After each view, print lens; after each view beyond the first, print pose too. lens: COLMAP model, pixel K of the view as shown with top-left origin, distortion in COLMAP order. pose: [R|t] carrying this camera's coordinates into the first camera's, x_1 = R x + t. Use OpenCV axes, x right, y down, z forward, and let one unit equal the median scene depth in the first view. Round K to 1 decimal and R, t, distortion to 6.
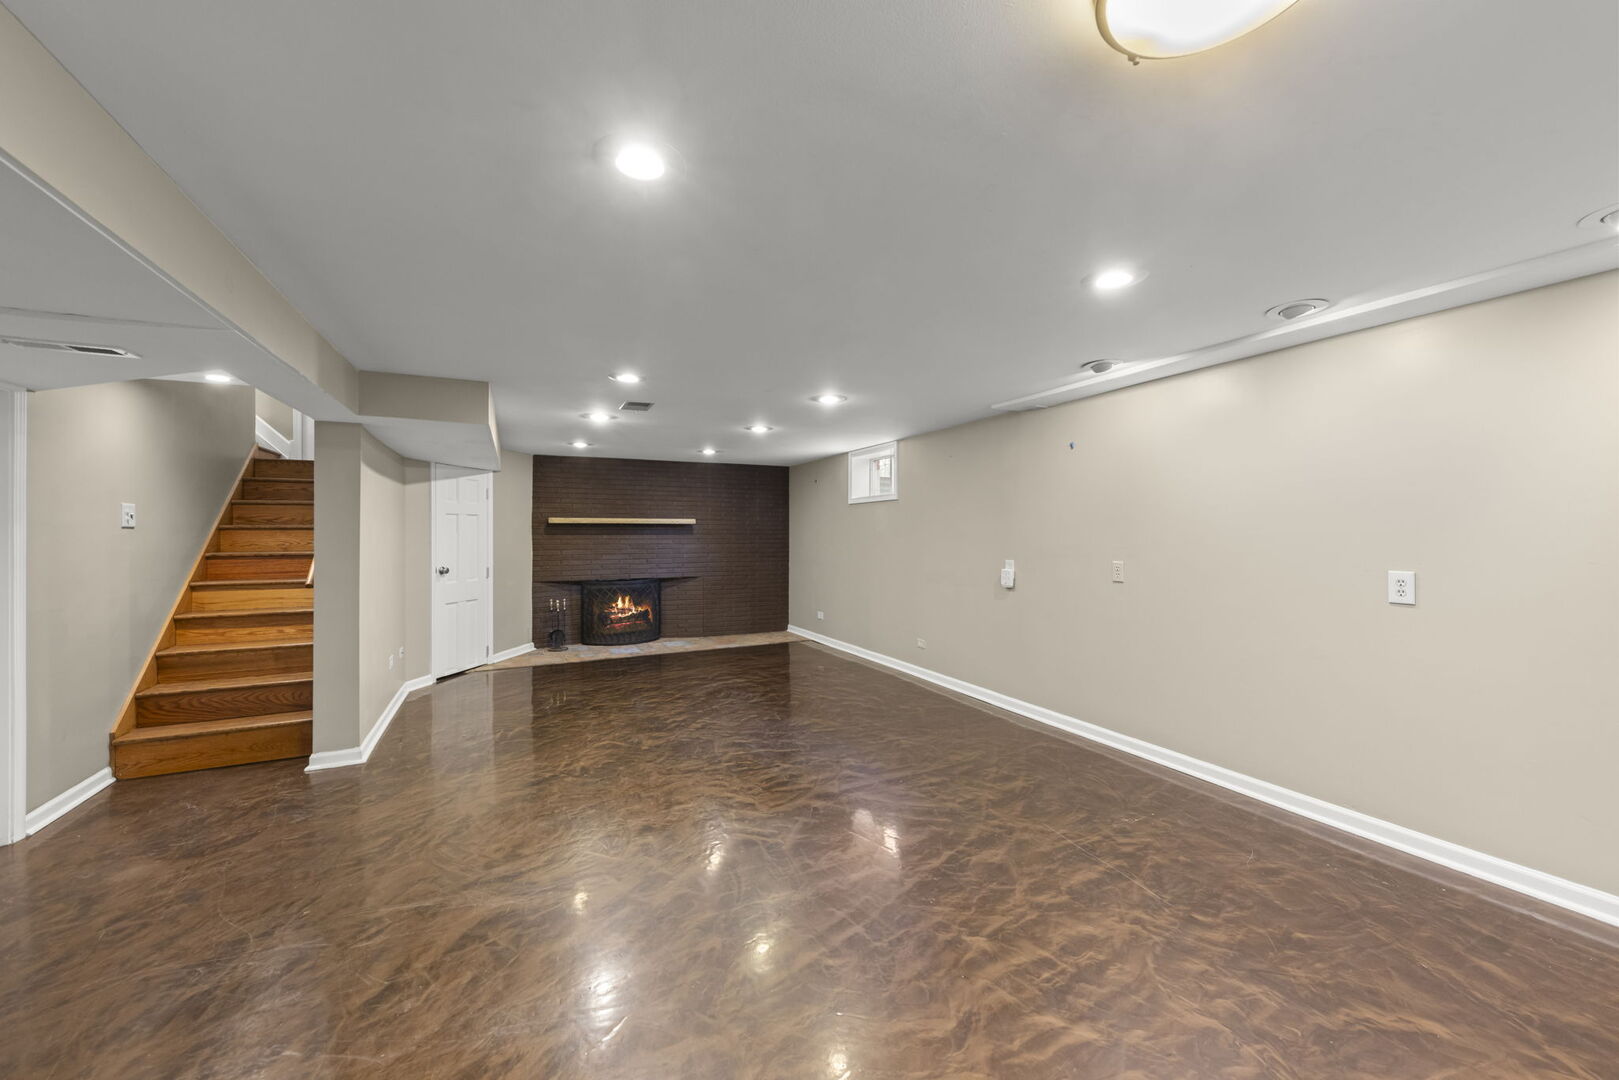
lens RADIAL K [[603.5, 0, 818.0], [0, 603.5, 524.6], [0, 0, 1]] dist [0.009816, -0.004888]
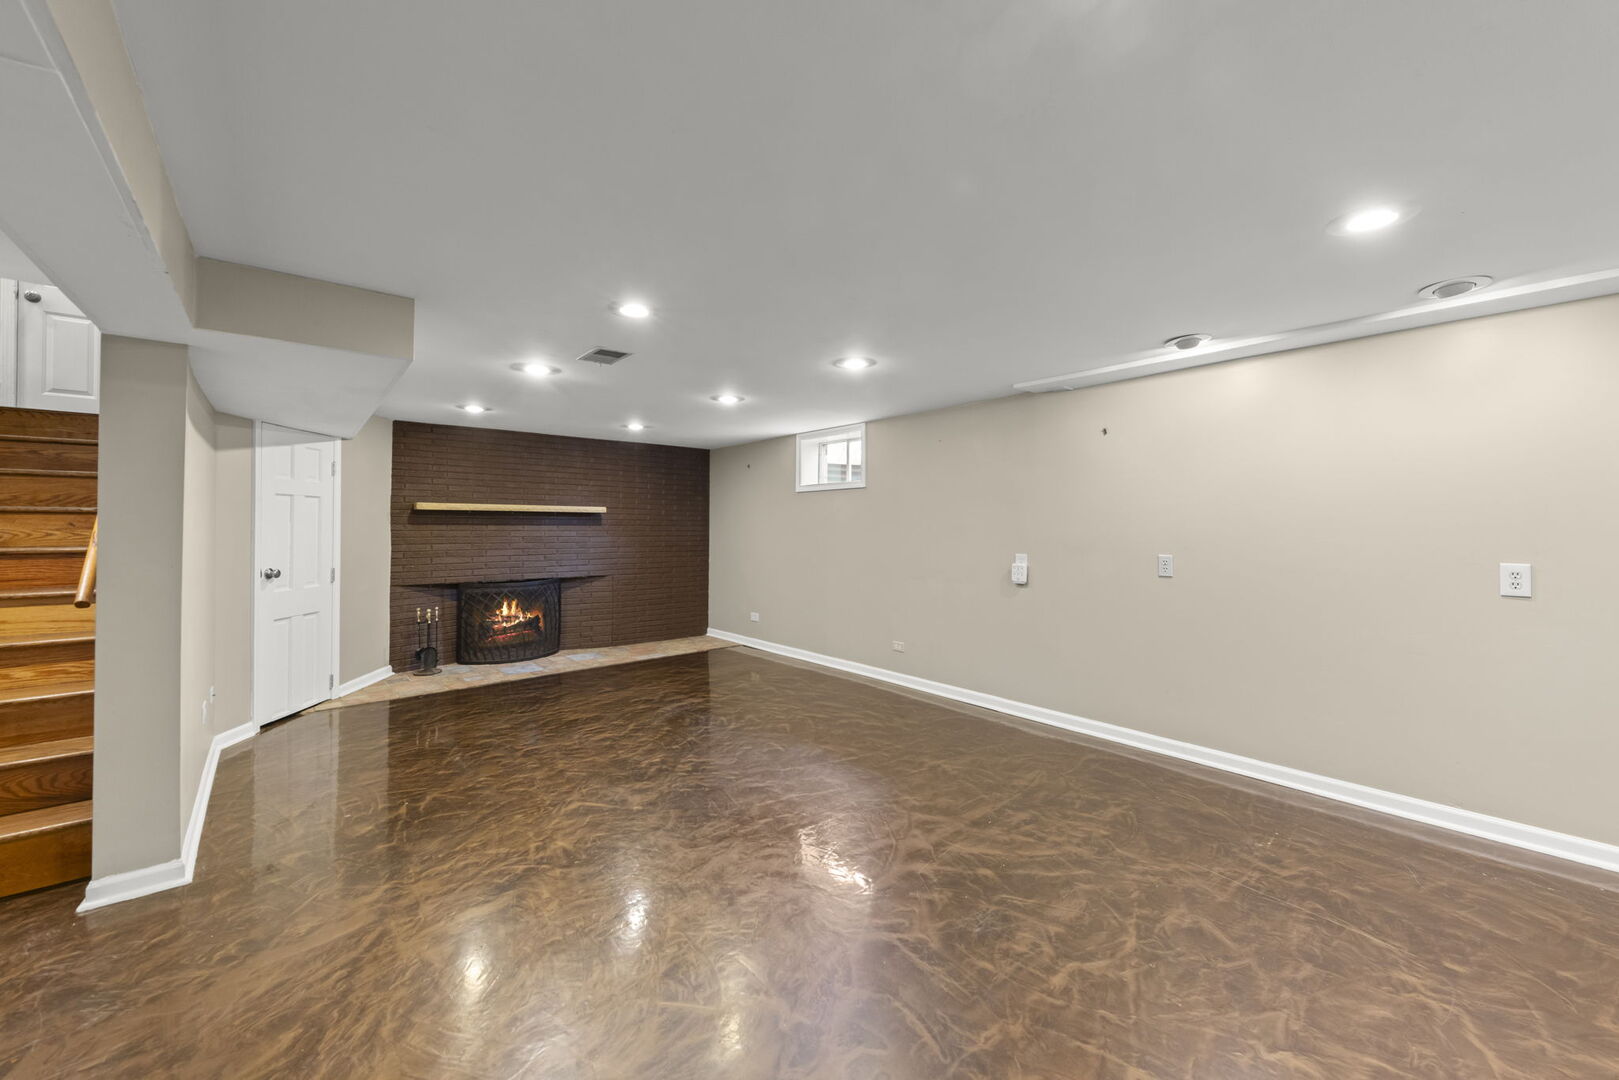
lens RADIAL K [[603.5, 0, 797.2], [0, 603.5, 512.4], [0, 0, 1]] dist [0.009816, -0.004888]
pose [[0.969190, 0.011002, 0.246069, -0.244122], [-0.008626, 0.999905, -0.010732, 0.008310], [-0.246164, 0.008279, 0.969193, 0.192210]]
